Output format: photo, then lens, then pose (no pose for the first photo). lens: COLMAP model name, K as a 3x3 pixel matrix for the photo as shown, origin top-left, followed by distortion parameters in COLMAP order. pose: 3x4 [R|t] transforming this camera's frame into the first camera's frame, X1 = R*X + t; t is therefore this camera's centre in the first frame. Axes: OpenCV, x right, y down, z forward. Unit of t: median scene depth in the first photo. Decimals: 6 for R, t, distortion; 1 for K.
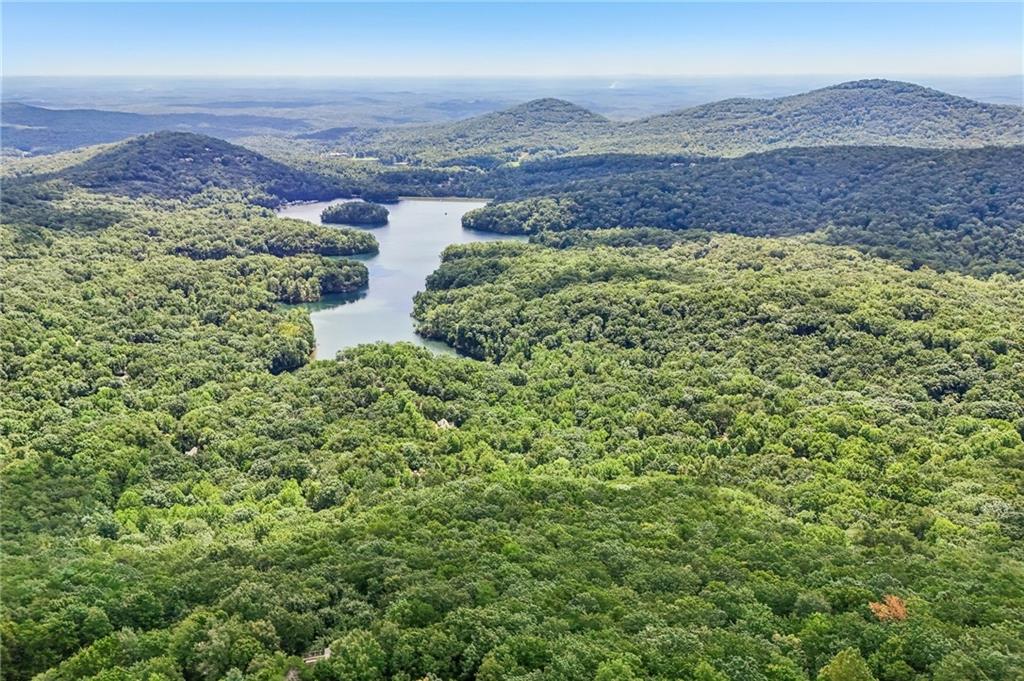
lens RADIAL K [[736.8, 0, 512.0], [0, 736.8, 351.2], [0, 0, 1]] dist [0.072179, -0.081875]
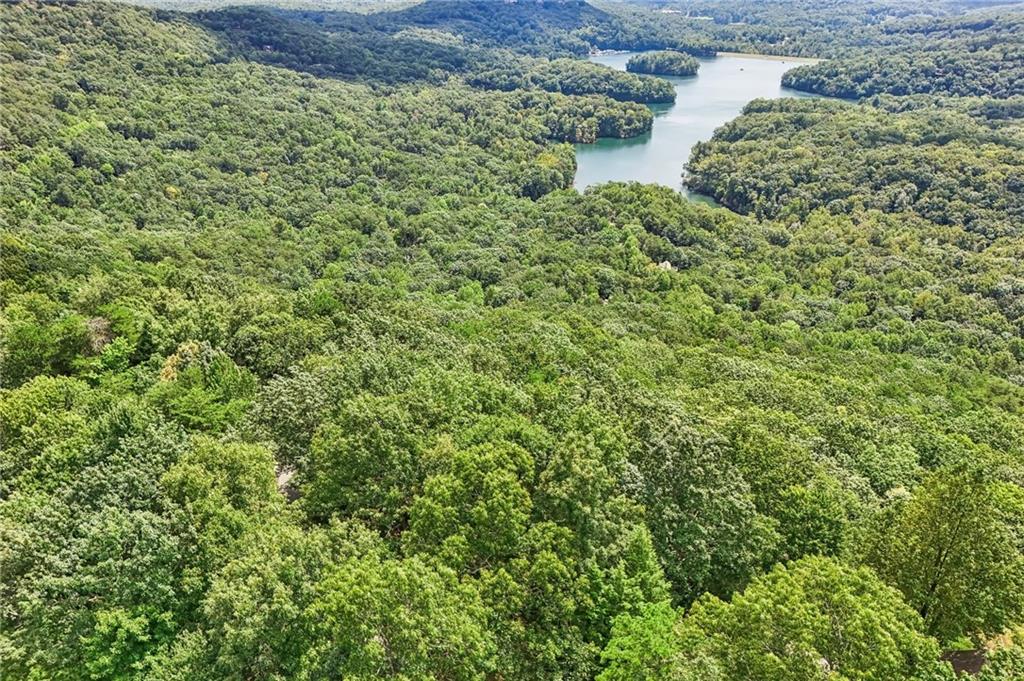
lens RADIAL K [[736.8, 0, 512.0], [0, 736.8, 351.2], [0, 0, 1]] dist [0.072179, -0.081875]
pose [[0.908054, 0.208521, -0.363259, 0.057023], [-0.151845, 0.972158, 0.178473, 0.048851], [0.390360, -0.106904, 0.914434, 0.091072]]
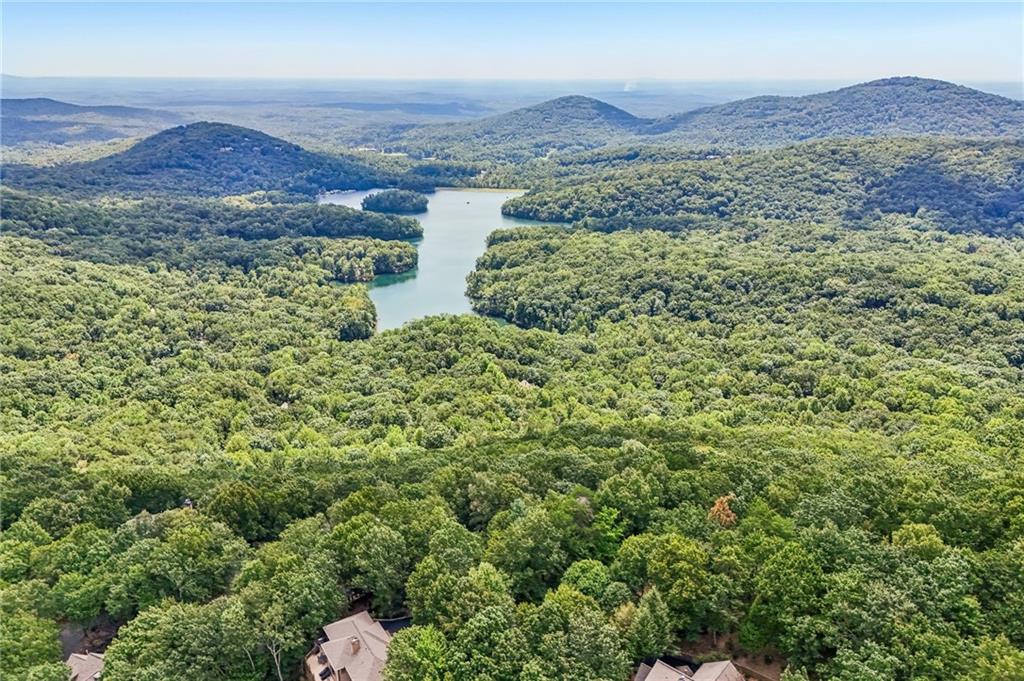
lens RADIAL K [[736.8, 0, 512.0], [0, 736.8, 351.2], [0, 0, 1]] dist [0.072179, -0.081875]
pose [[0.999788, 0.010984, -0.017411, -0.067490], [-0.011047, 0.999933, -0.003527, 0.040274], [0.017371, 0.003719, 0.999842, -0.009472]]
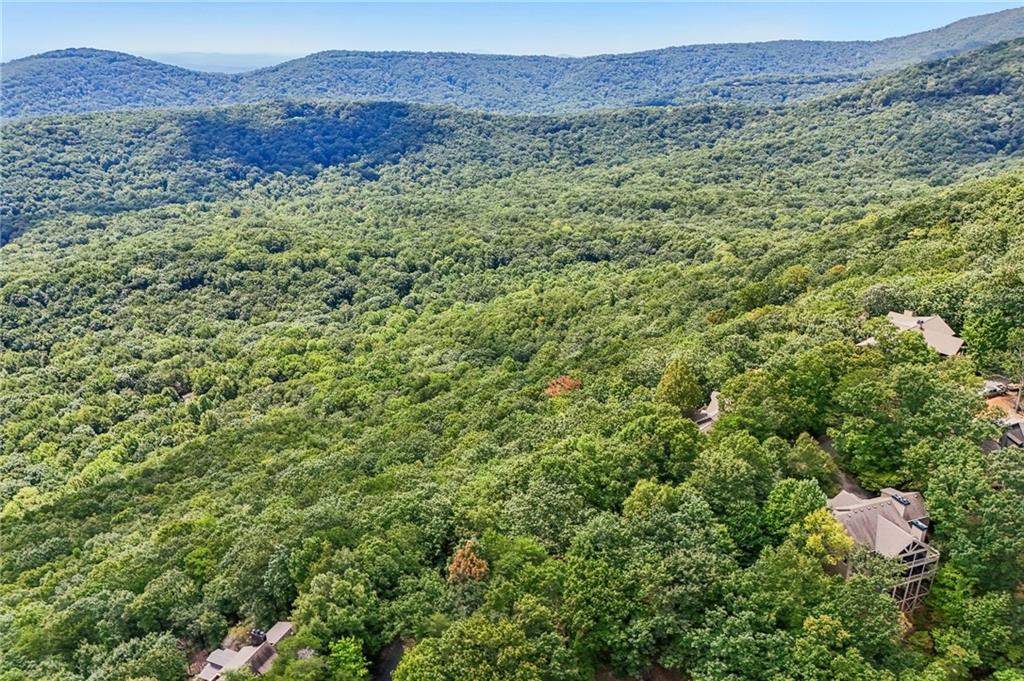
lens RADIAL K [[736.8, 0, 512.0], [0, 736.8, 351.2], [0, 0, 1]] dist [0.072179, -0.081875]
pose [[0.585665, -0.297051, 0.754159, -0.112706], [0.276051, 0.947902, 0.158988, 0.015307], [-0.762097, 0.115072, 0.637155, 0.057255]]
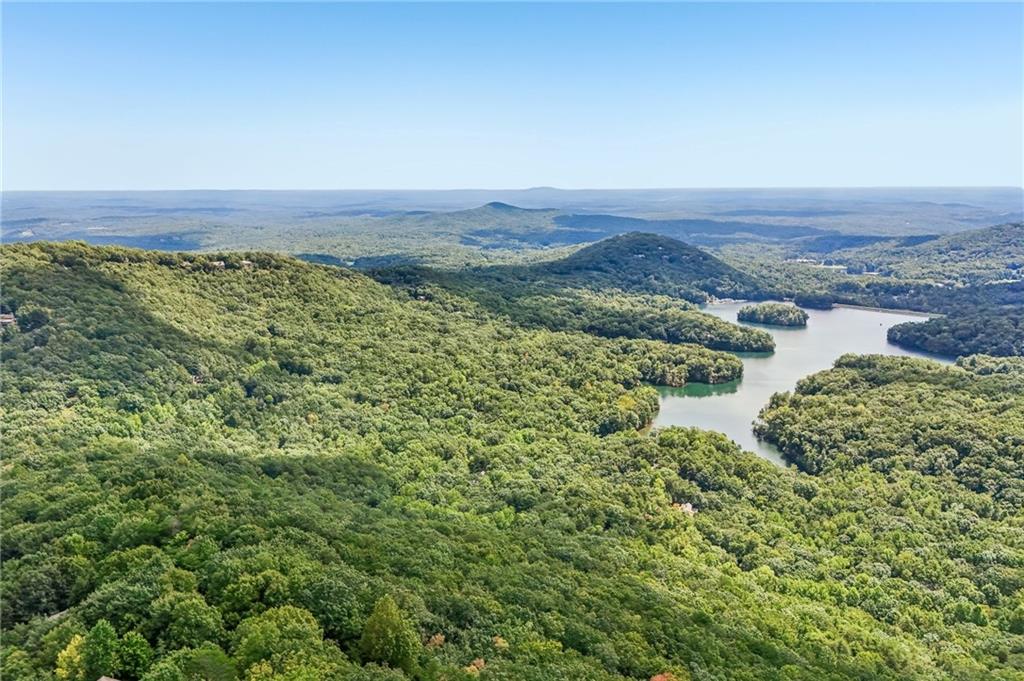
lens RADIAL K [[736.8, 0, 512.0], [0, 736.8, 351.2], [0, 0, 1]] dist [0.072179, -0.081875]
pose [[0.800962, 0.130089, -0.584412, 0.199637], [-0.208875, 0.975496, -0.069128, 0.007854], [0.561099, 0.177438, 0.808507, 0.012302]]
